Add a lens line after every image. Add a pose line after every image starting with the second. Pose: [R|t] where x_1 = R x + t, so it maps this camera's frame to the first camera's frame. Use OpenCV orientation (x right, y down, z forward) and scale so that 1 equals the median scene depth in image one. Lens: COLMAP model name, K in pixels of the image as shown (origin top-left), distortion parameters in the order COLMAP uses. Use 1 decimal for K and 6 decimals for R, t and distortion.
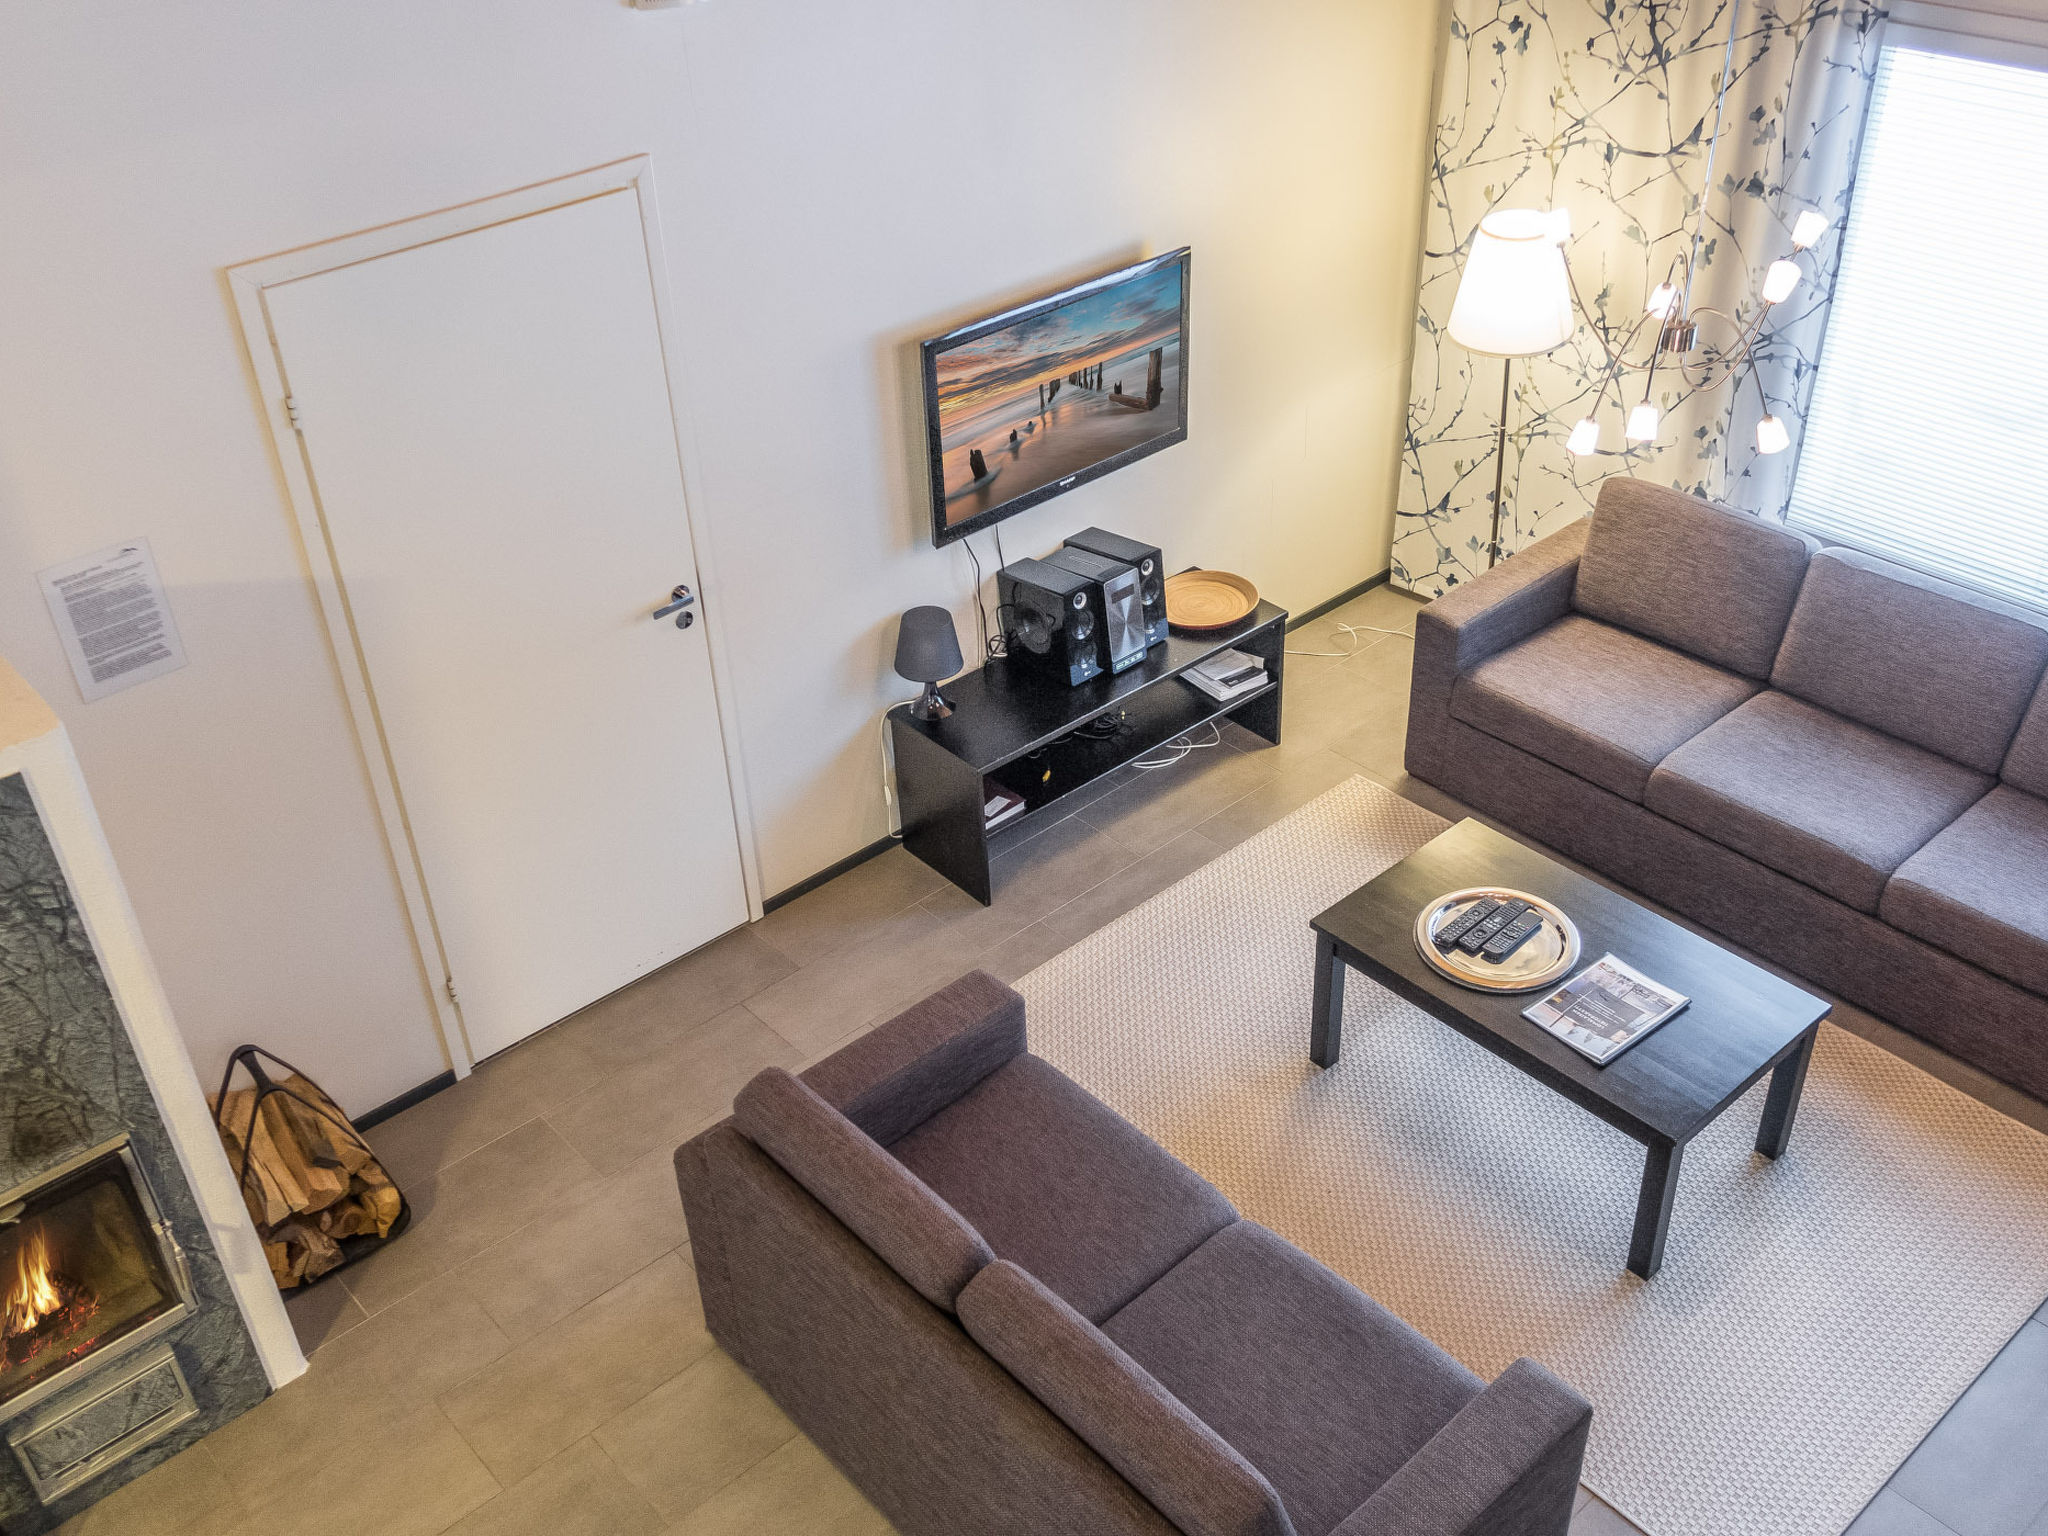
lens RADIAL K [[2042.2, 0, 1039.0], [0, 2042.2, 760.3], [0, 0, 1]] dist [0.038499, 0.000000]
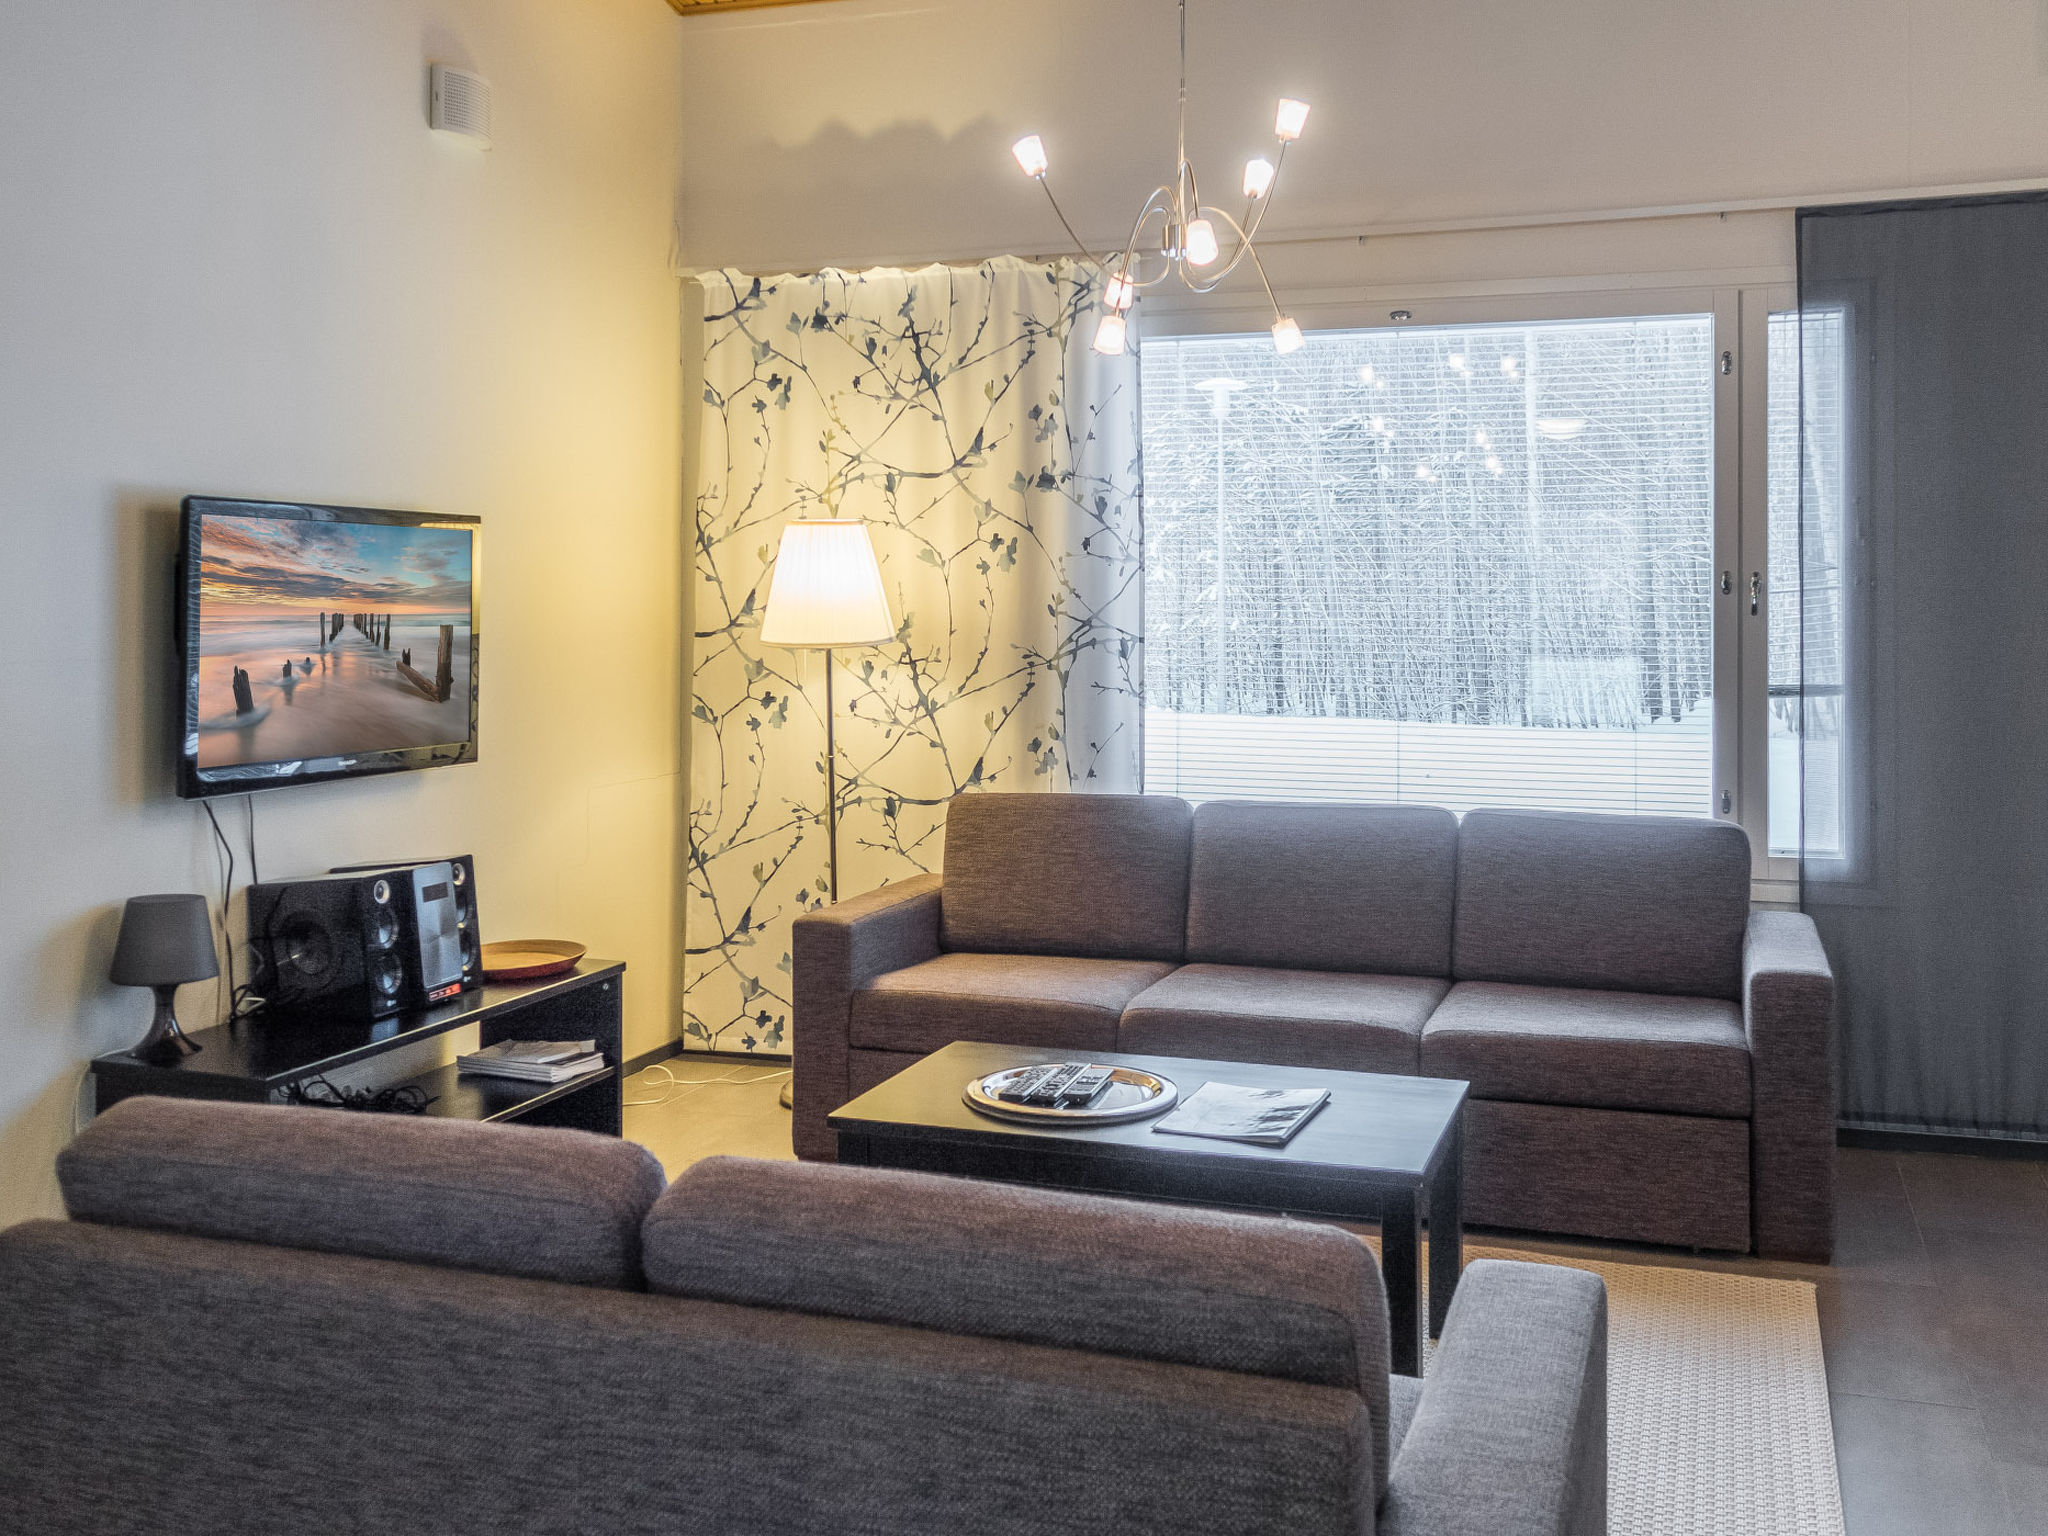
lens RADIAL K [[2042.2, 0, 1050.8], [0, 2042.2, 564.3], [0, 0, 1]] dist [0.038499, 0.000000]
pose [[0.870935, 0.041703, 0.489625, -0.139922], [0.252497, 0.816816, -0.518707, 0.276287], [-0.421565, 0.575389, 0.700864, 0.316139]]
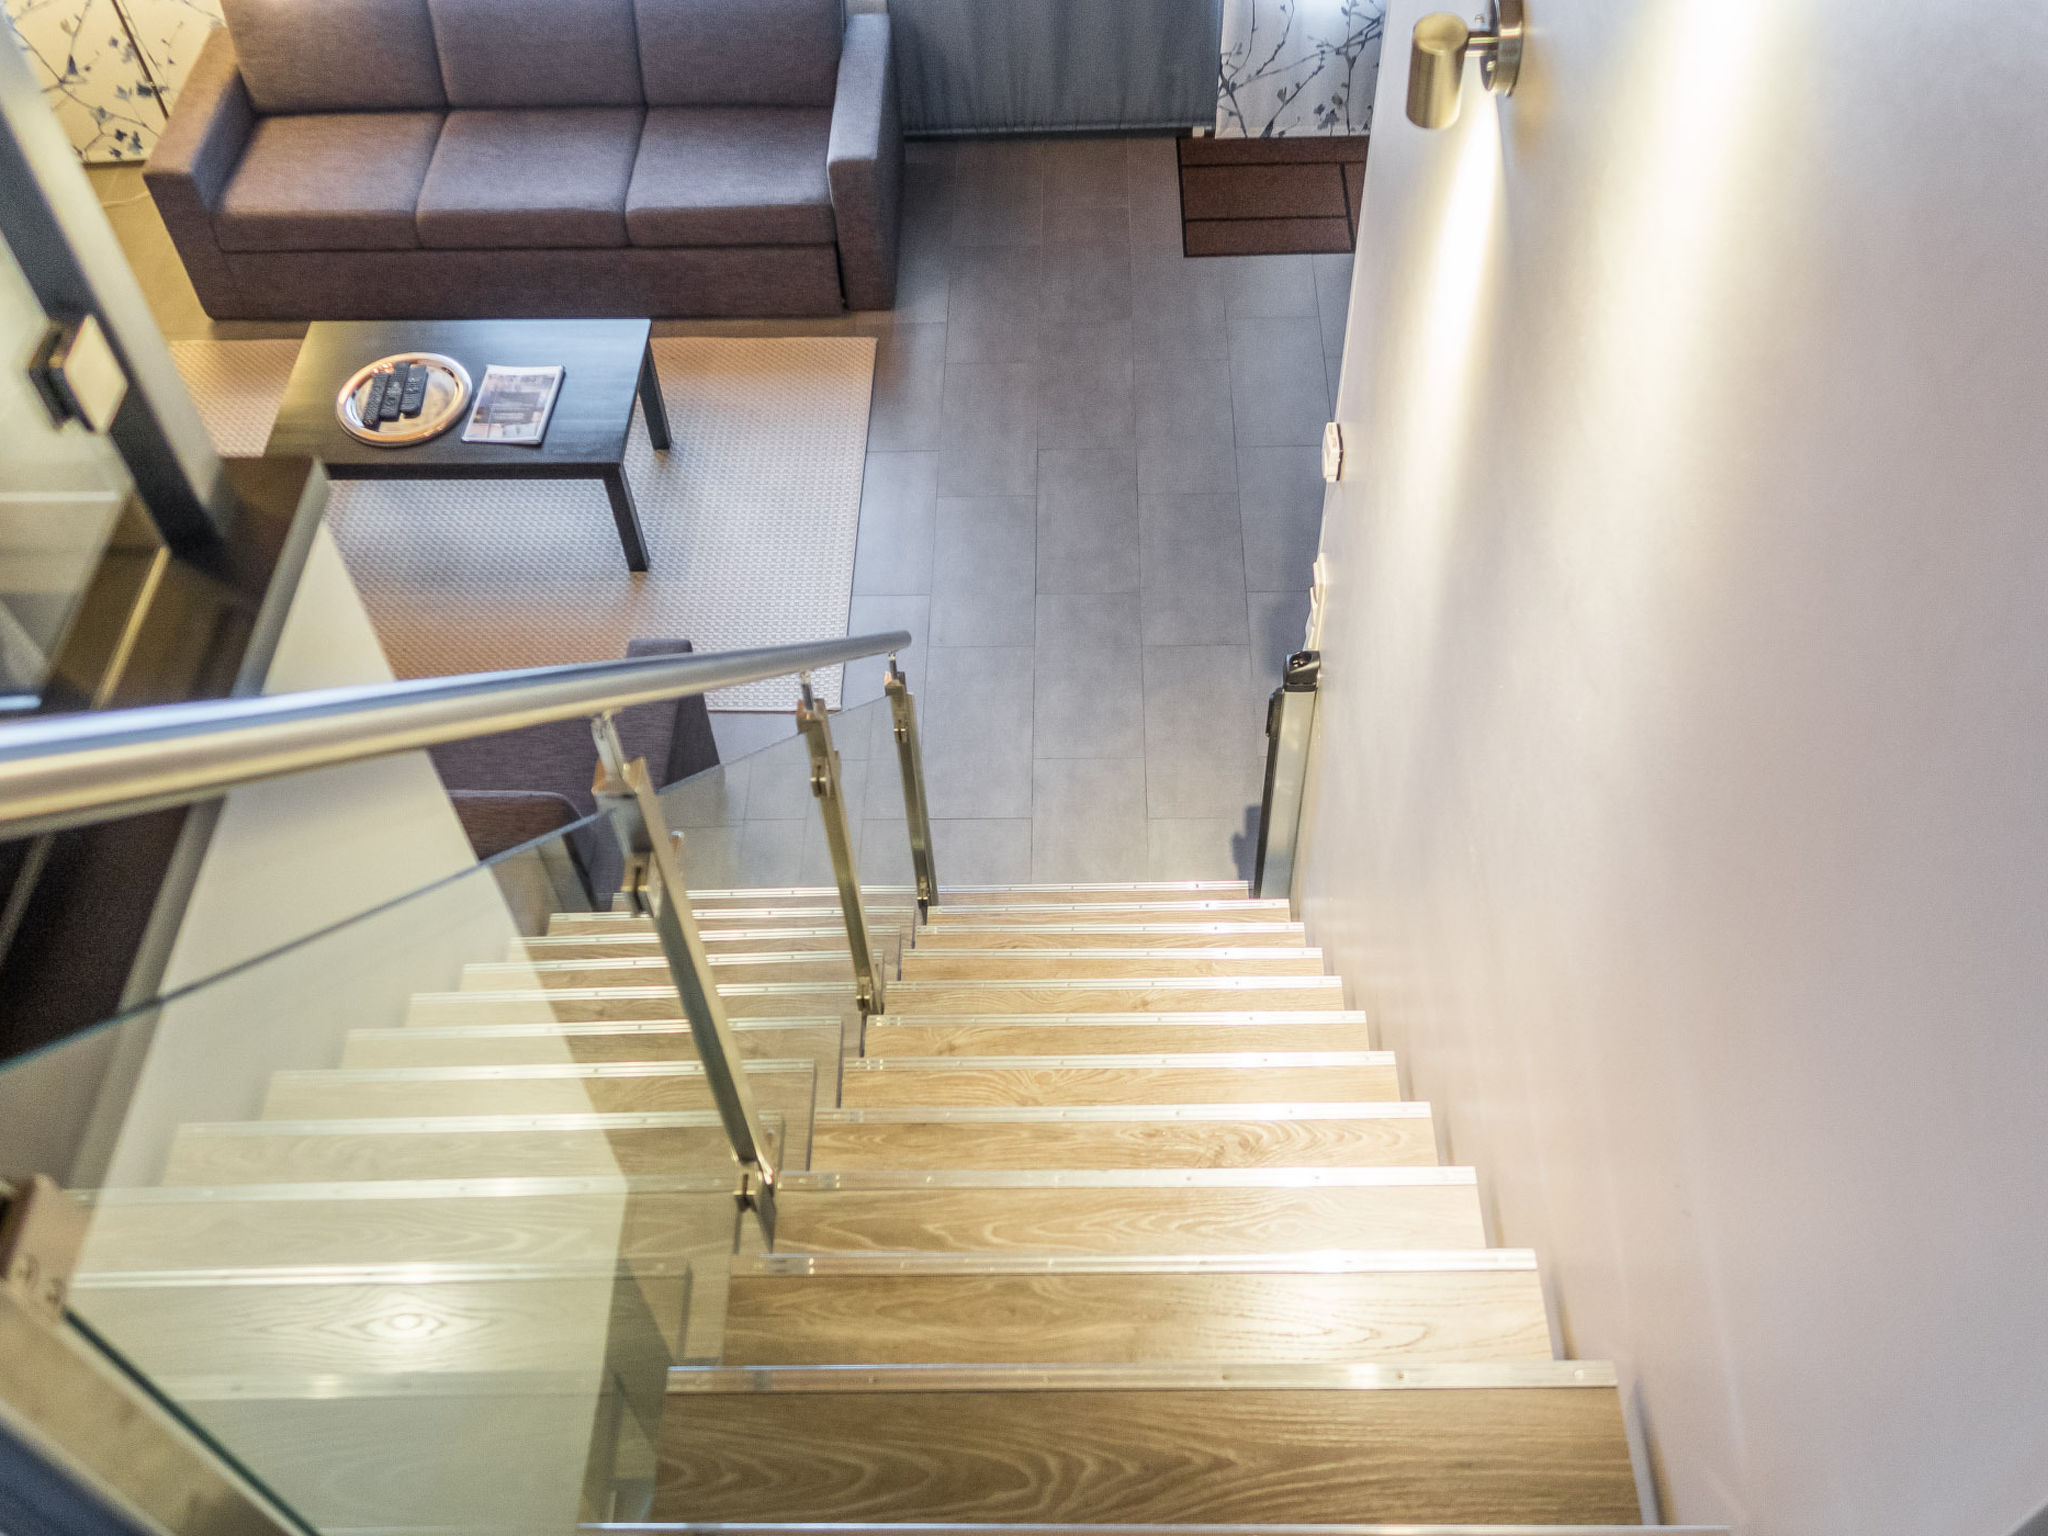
lens RADIAL K [[2042.2, 0, 1036.4], [0, 2042.2, 777.8], [0, 0, 1]] dist [0.038499, 0.000000]
pose [[0.692559, -0.562336, 0.451818, -0.167754], [0.418035, 0.823315, 0.383927, -0.033453], [-0.587884, -0.077016, 0.805270, -0.188651]]
